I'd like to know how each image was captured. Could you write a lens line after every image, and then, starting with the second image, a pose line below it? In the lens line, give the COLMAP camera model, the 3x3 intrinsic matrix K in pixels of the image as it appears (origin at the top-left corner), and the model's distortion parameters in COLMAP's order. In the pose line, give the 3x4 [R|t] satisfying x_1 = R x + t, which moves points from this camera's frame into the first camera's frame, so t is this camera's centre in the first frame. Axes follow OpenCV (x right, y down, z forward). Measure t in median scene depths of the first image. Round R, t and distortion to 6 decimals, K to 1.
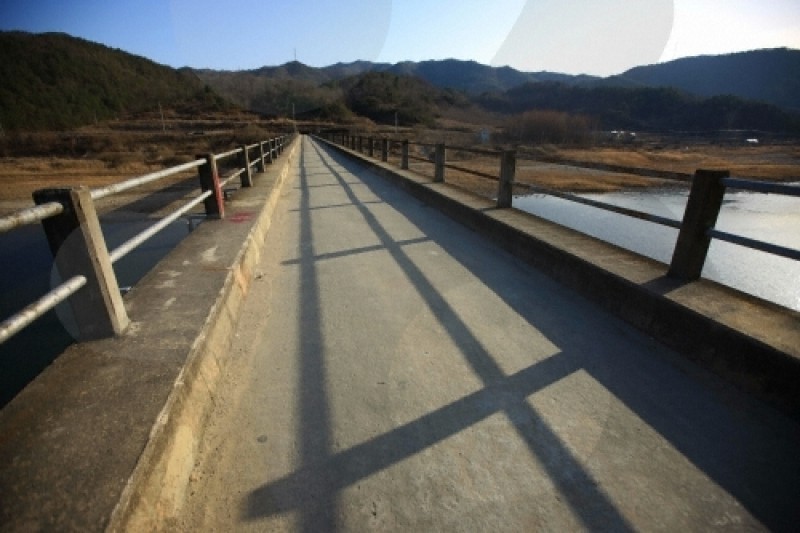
lens RADIAL K [[368.0, 0, 400.0], [0, 368.0, 266.5], [0, 0, 1]] dist [-0.051235, 0.019066]
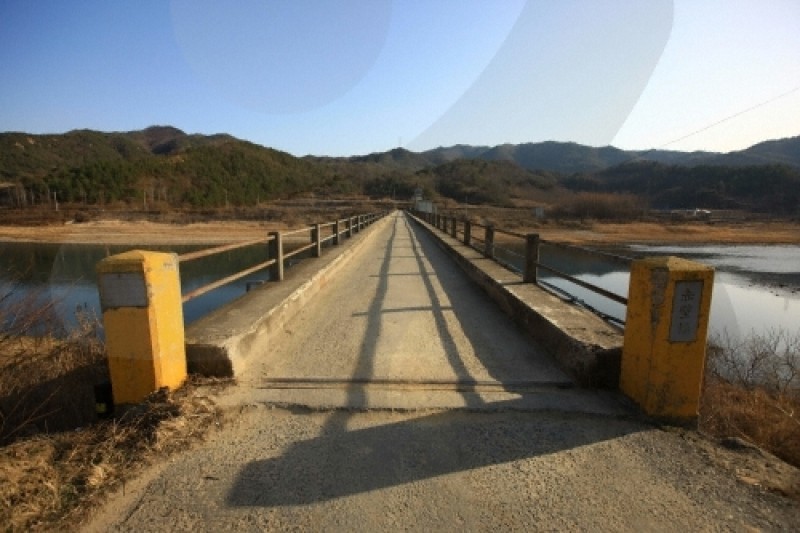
lens RADIAL K [[368.0, 0, 400.0], [0, 368.0, 266.5], [0, 0, 1]] dist [-0.051235, 0.019066]
pose [[0.969187, 0.041481, -0.242808, 0.048477], [-0.088657, 0.978403, -0.186731, 0.062890], [0.229818, 0.202504, 0.951933, -0.168529]]
